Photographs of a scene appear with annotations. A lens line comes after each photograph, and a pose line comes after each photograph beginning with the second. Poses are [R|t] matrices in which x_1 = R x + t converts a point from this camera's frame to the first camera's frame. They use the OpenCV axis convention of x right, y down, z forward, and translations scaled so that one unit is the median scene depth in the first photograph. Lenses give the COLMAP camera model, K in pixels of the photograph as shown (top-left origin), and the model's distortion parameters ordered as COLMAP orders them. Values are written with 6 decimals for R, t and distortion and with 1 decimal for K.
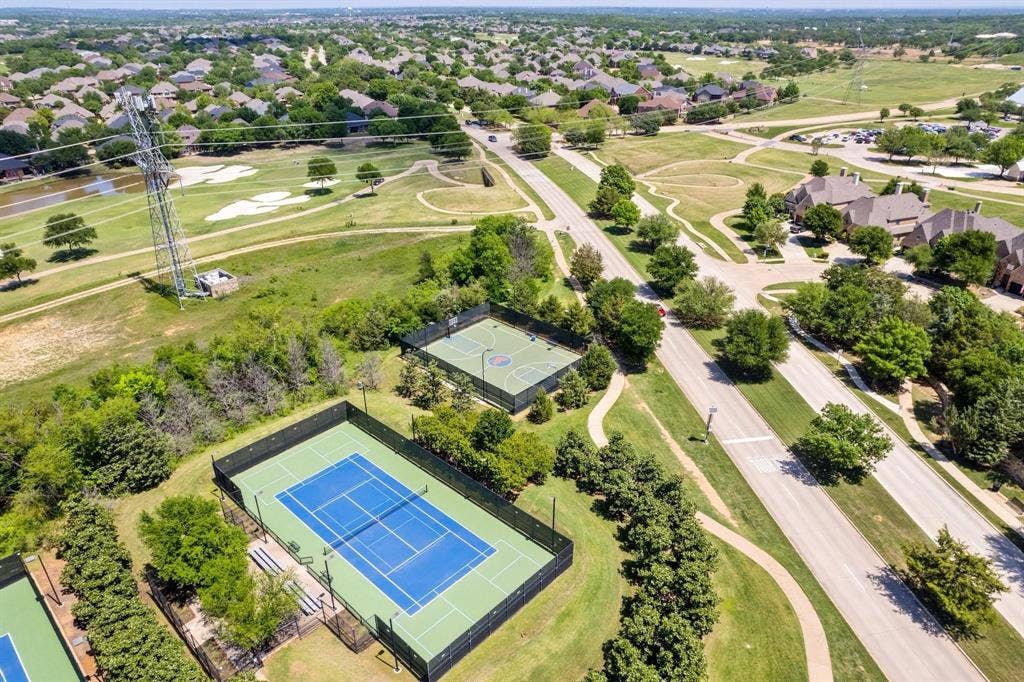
lens RADIAL K [[667.5, 0, 512.0], [0, 667.5, 341.0], [0, 0, 1]] dist [-0.034459, 0.004751]
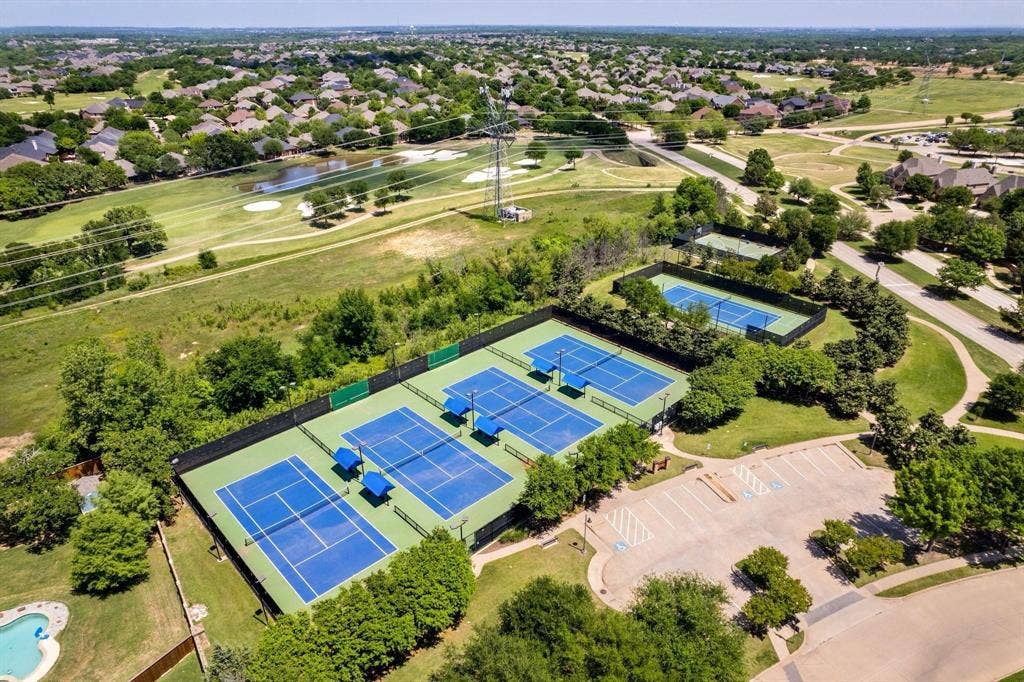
lens RADIAL K [[645.5, 0, 512.0], [0, 645.5, 341.0], [0, 0, 1]] dist [-0.002417, 0.001155]
pose [[0.998308, 0.032142, -0.048465, -0.188003], [-0.032732, 0.999399, -0.011428, 0.112769], [0.048068, 0.012995, 0.998760, -0.246573]]
